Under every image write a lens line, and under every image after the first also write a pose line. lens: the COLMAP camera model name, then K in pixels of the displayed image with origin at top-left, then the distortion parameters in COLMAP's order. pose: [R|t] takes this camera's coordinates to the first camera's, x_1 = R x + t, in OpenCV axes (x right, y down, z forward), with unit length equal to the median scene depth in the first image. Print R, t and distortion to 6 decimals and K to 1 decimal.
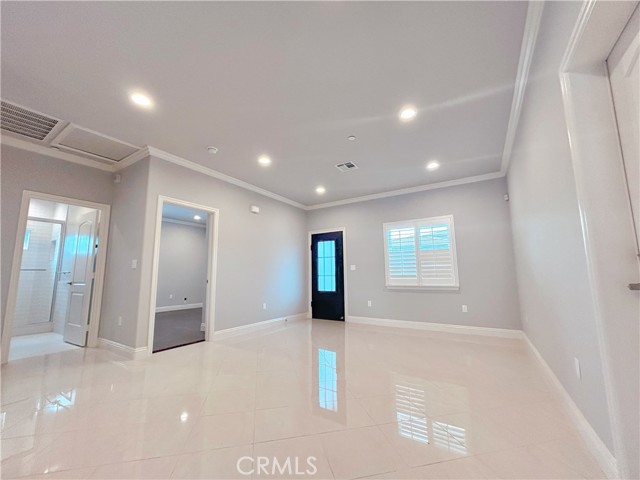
lens RADIAL K [[272.8, 0, 320.0], [0, 272.8, 240.0], [0, 0, 1]] dist [0.037849, 0.000012]
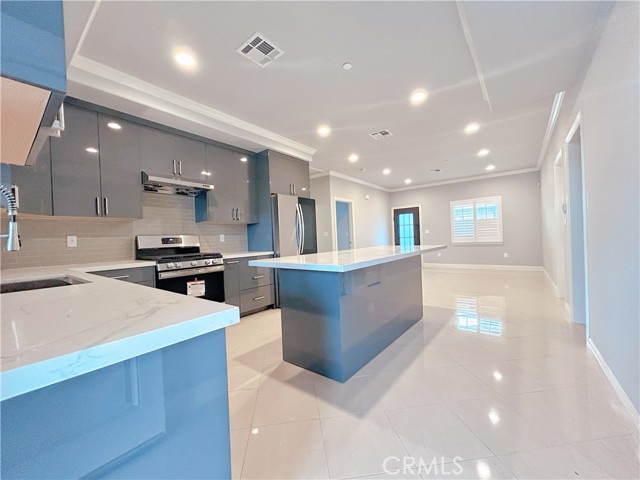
lens RADIAL K [[257.0, 0, 320.0], [0, 257.0, 240.0], [0, 0, 1]] dist [-0.000398, 0.000053]
pose [[0.994597, -0.027743, -0.100041, -0.363127], [0.041876, 0.988970, 0.142070, -0.087985], [0.094996, -0.145492, 0.984788, -0.508531]]
